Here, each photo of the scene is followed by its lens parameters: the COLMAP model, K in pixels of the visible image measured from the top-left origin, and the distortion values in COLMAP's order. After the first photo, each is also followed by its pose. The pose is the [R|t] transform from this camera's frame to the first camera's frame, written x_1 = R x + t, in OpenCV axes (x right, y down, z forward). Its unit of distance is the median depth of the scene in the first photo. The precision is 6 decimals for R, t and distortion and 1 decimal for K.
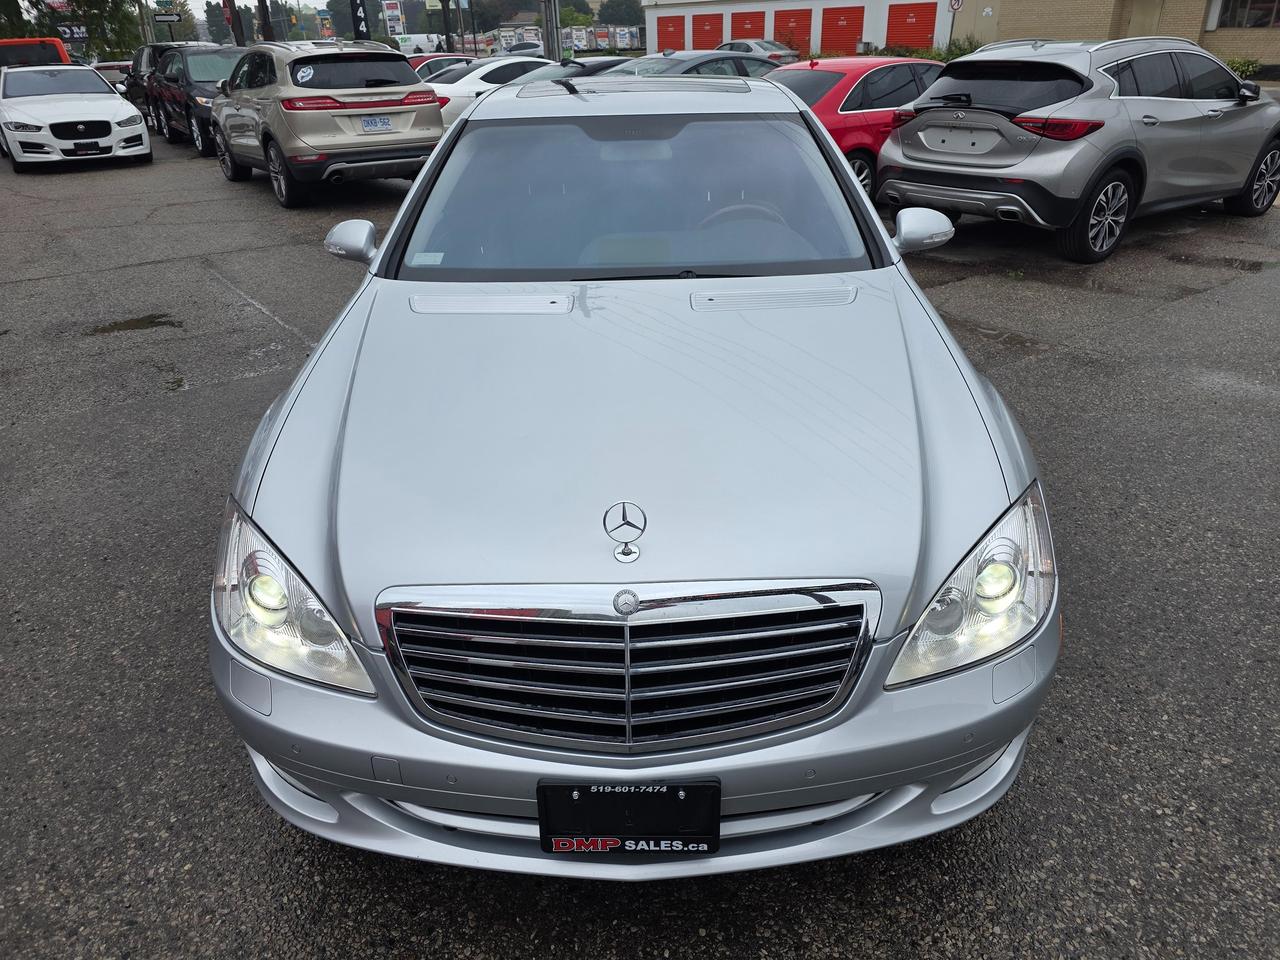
lens RADIAL K [[883.2, 0, 632.8], [0, 883.2, 478.5], [0, 0, 1]] dist [0.052372, -0.054016]
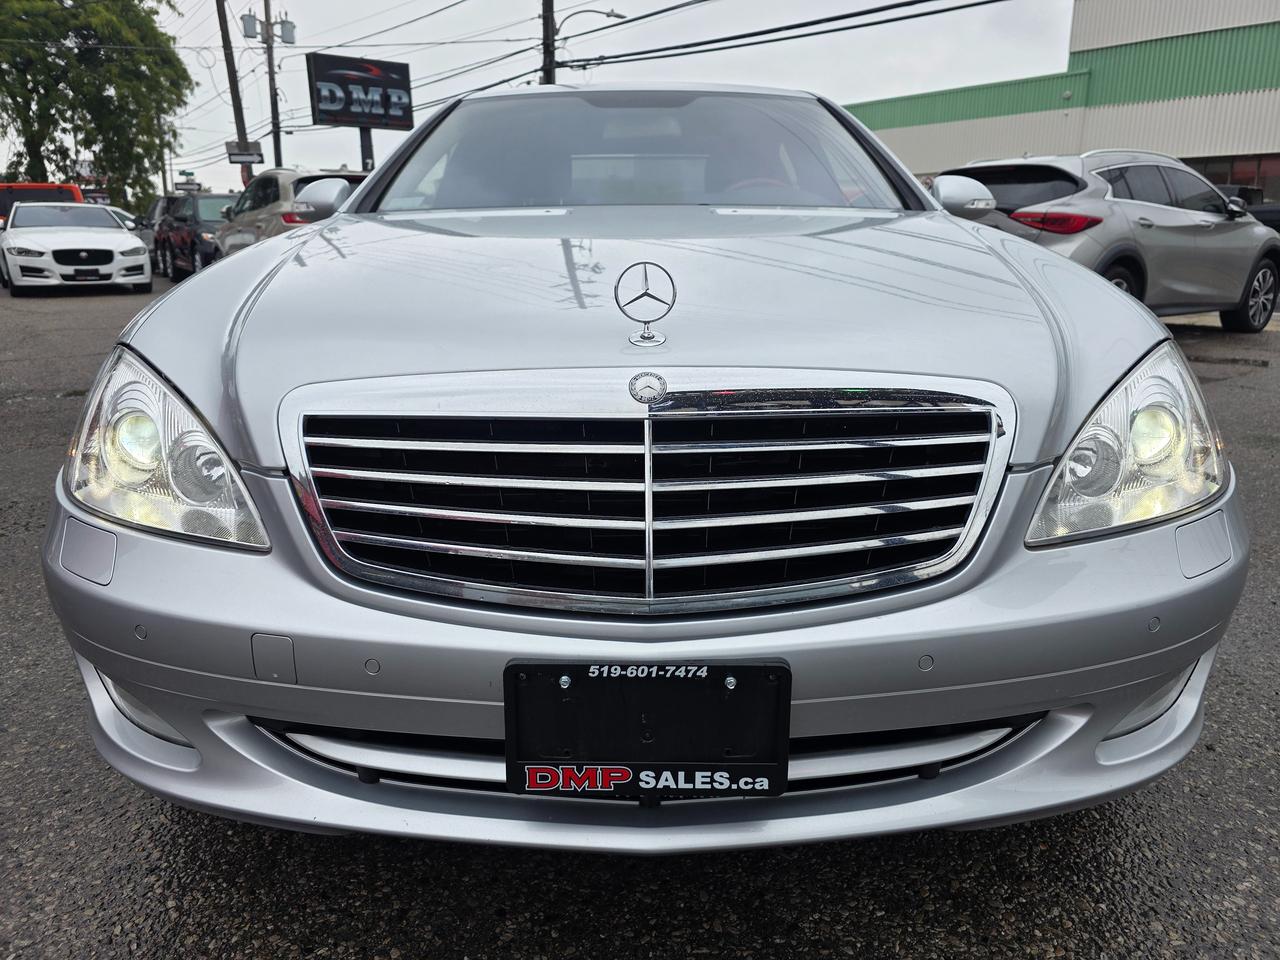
lens RADIAL K [[883.2, 0, 633.2], [0, 883.2, 467.8], [0, 0, 1]] dist [0.052372, -0.054016]
pose [[0.999736, 0.017739, 0.014633, -0.021613], [-0.014385, 0.978890, -0.203879, 0.266369], [-0.017941, 0.203615, 0.978887, 0.274719]]
